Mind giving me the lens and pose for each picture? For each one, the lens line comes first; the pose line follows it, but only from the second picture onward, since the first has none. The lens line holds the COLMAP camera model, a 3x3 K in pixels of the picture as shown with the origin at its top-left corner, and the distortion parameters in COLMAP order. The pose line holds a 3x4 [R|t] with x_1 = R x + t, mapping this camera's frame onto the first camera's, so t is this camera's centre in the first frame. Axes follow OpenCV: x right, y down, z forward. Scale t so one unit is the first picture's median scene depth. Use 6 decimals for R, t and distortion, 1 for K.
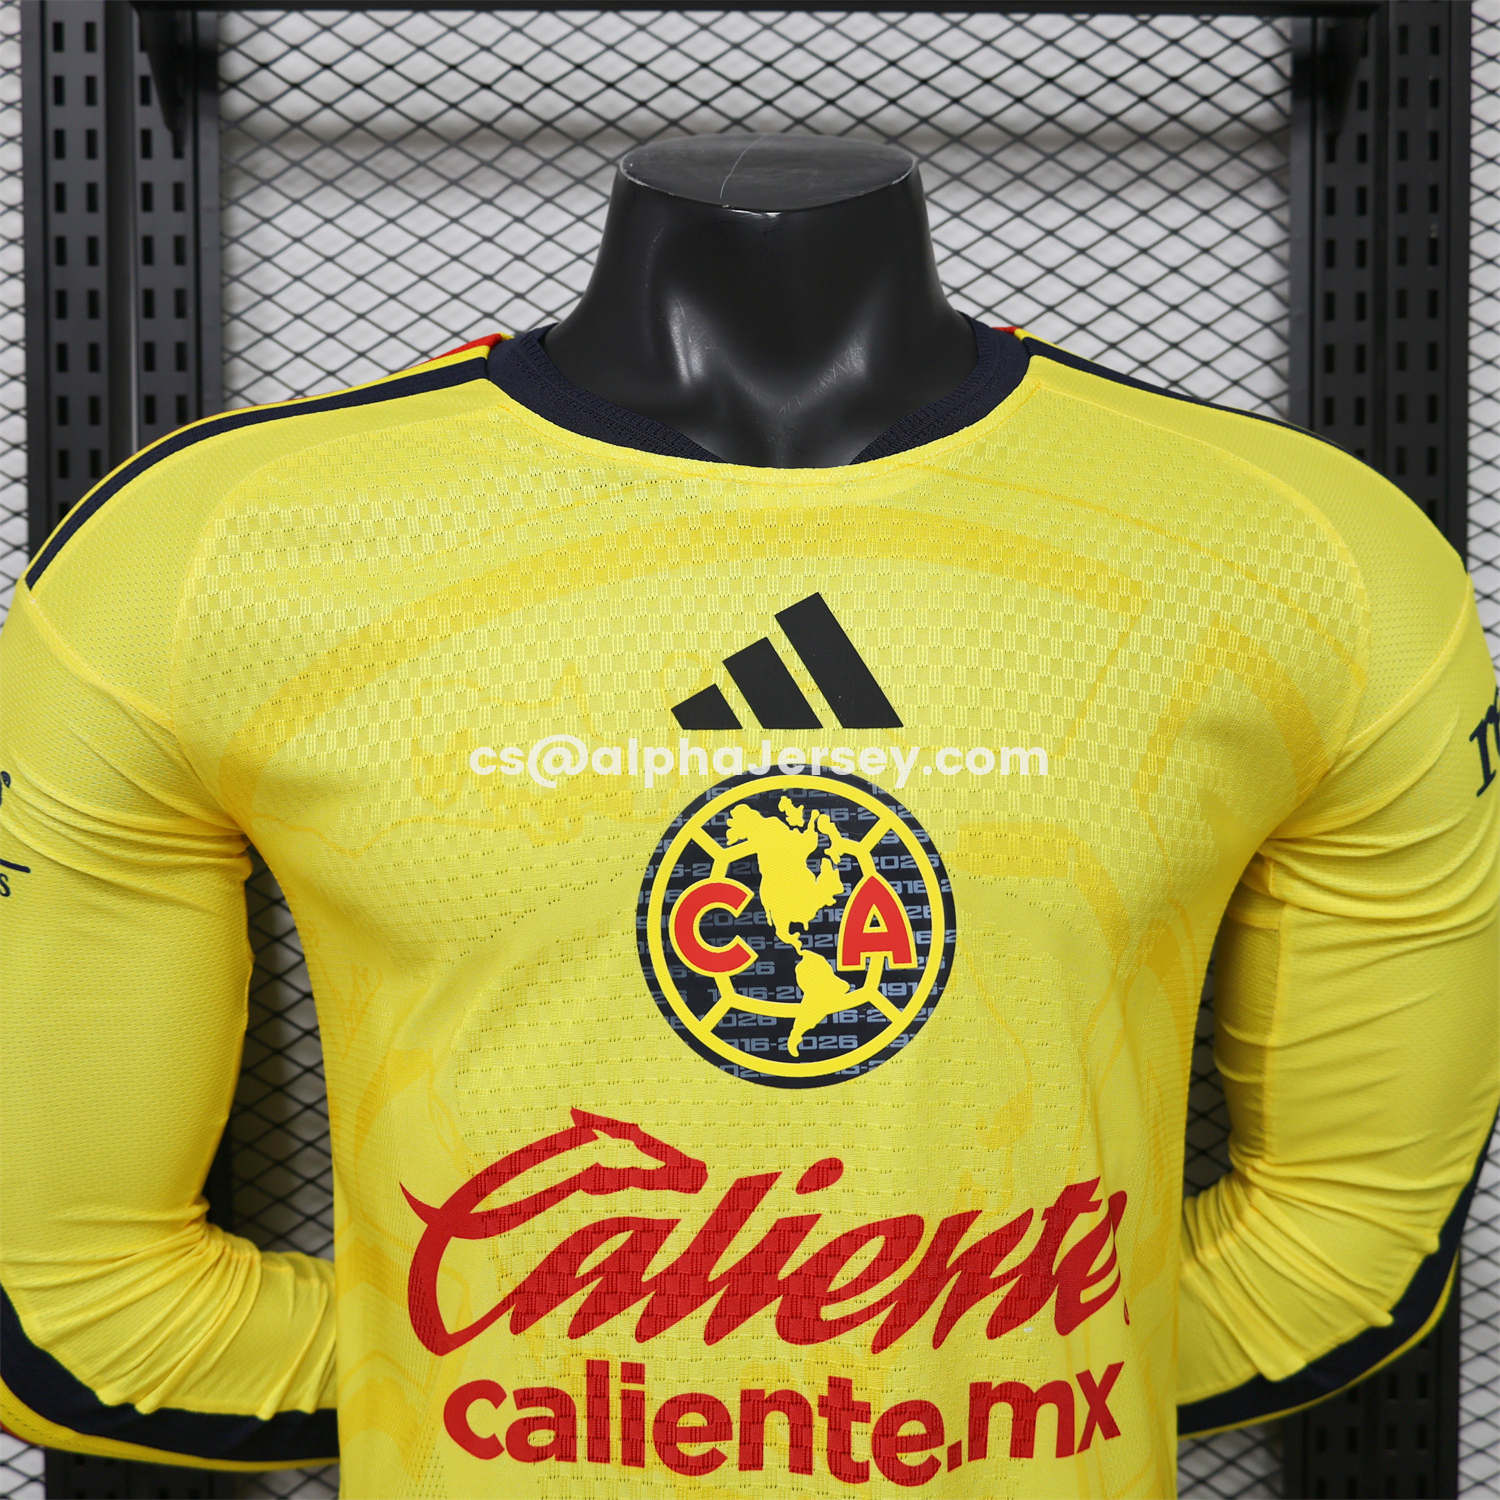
lens RADIAL K [[1836.4, 0, 749.9], [0, 1836.4, 747.0], [0, 0, 1]] dist [0.021292, 0.000000]
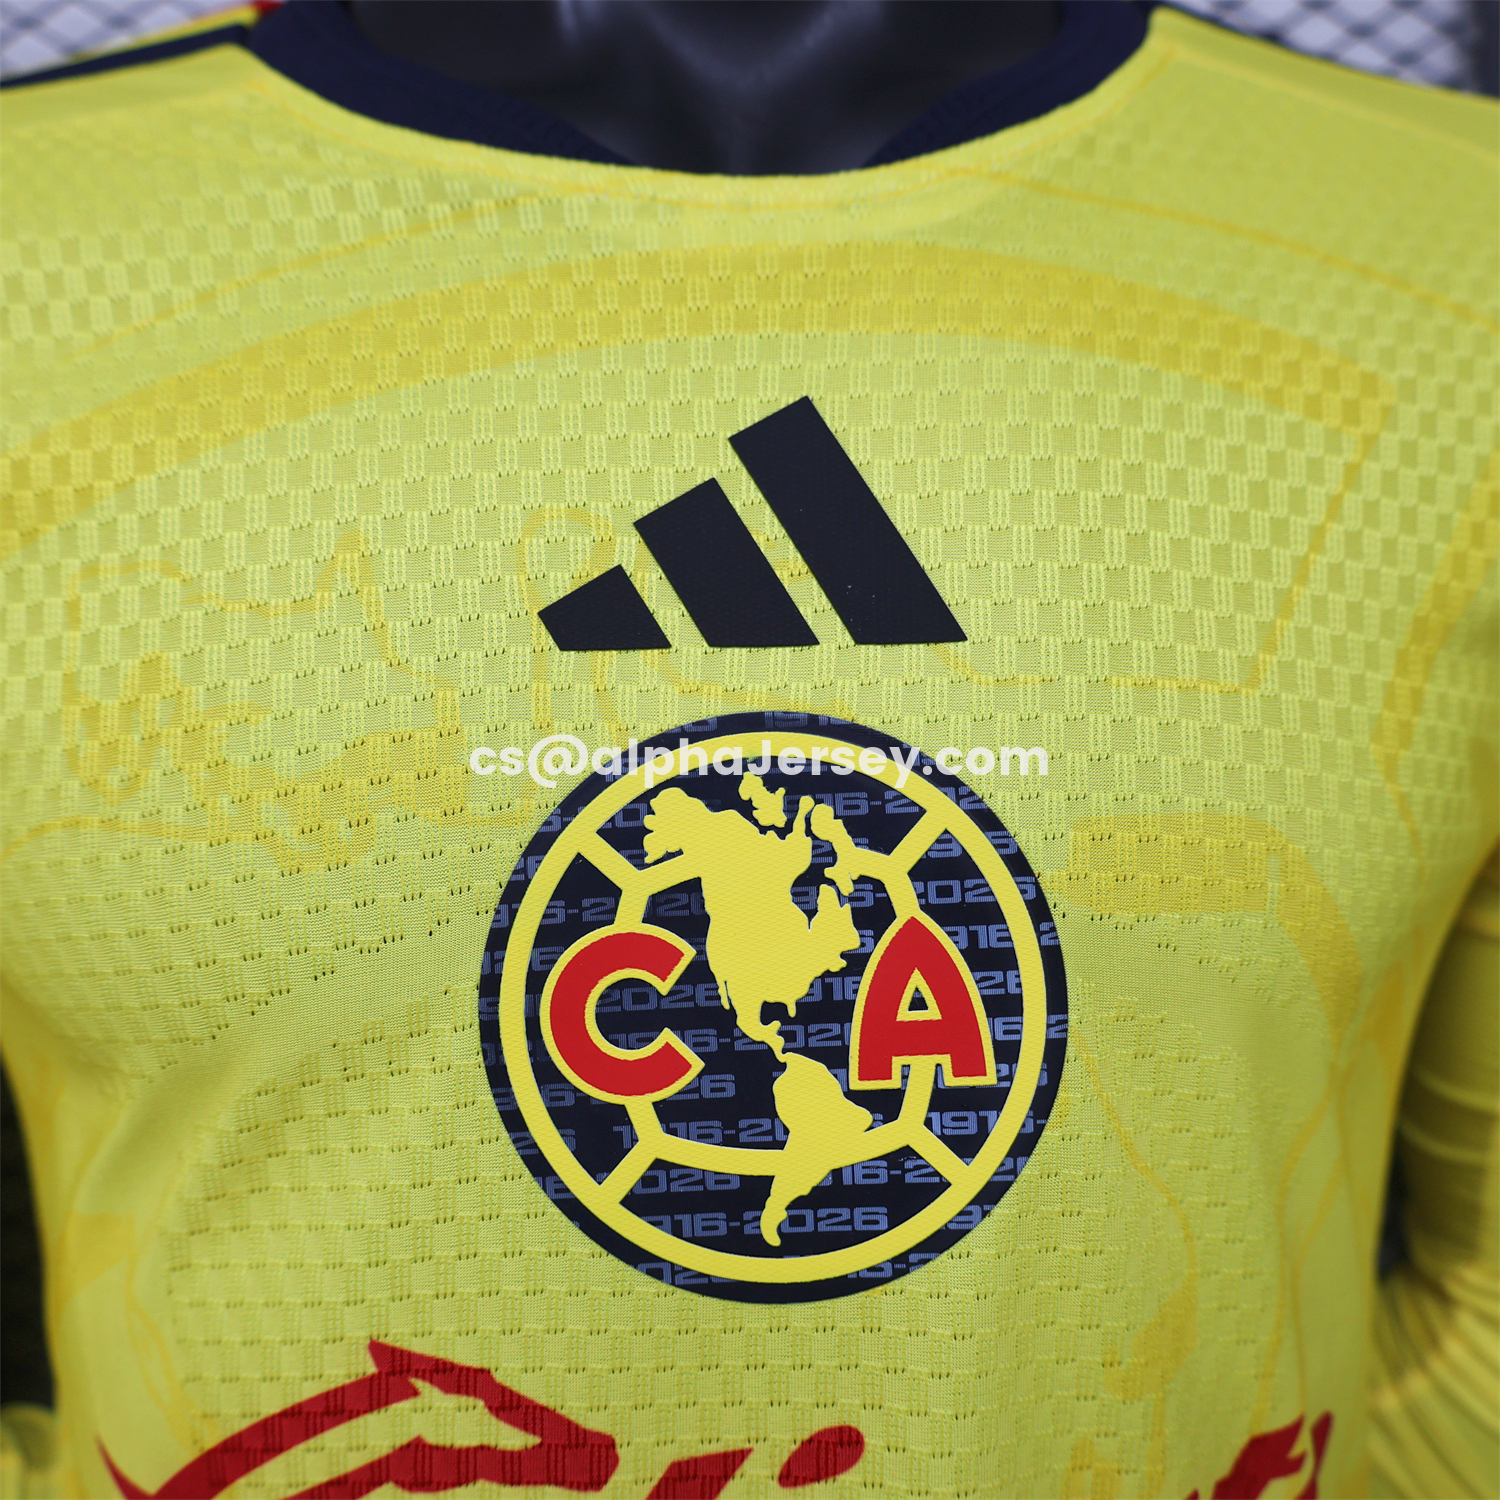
lens RADIAL K [[1836.4, 0, 747.4], [0, 1836.4, 751.8], [0, 0, 1]] dist [0.021292, 0.000000]
pose [[0.999873, -0.012890, 0.009350, 0.013096], [0.012239, 0.997702, 0.066641, -0.014975], [-0.010188, -0.066518, 0.997733, 0.452836]]
